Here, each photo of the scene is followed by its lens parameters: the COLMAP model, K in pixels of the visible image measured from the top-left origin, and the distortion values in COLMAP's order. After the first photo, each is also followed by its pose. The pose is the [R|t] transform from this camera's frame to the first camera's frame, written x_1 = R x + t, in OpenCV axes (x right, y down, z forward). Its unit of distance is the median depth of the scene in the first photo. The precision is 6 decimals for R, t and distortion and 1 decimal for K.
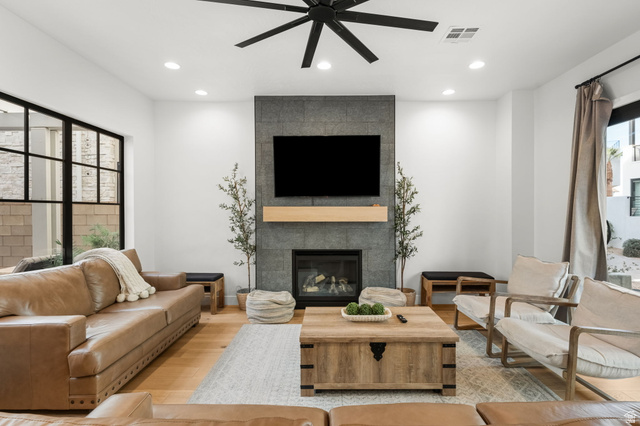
lens RADIAL K [[311.5, 0, 321.7], [0, 311.5, 214.3], [0, 0, 1]] dist [-0.003071, 0.000644]
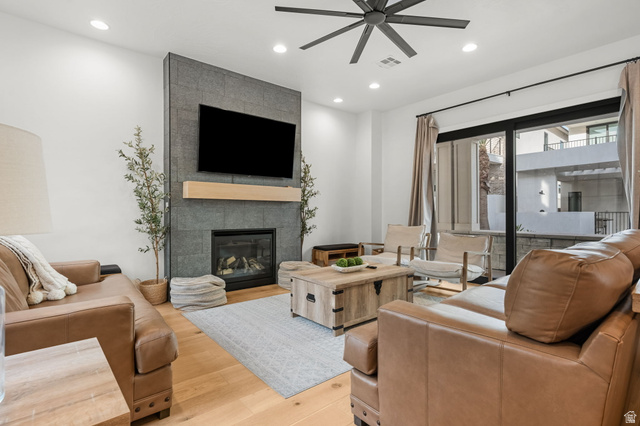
lens RADIAL K [[311.5, 0, 323.1], [0, 311.5, 212.7], [0, 0, 1]] dist [-0.003071, 0.000644]
pose [[0.767445, 0.002123, 0.641112, -0.437169], [0.004588, 0.999951, -0.008804, 0.071453], [-0.641099, 0.009698, 0.767397, 0.075212]]
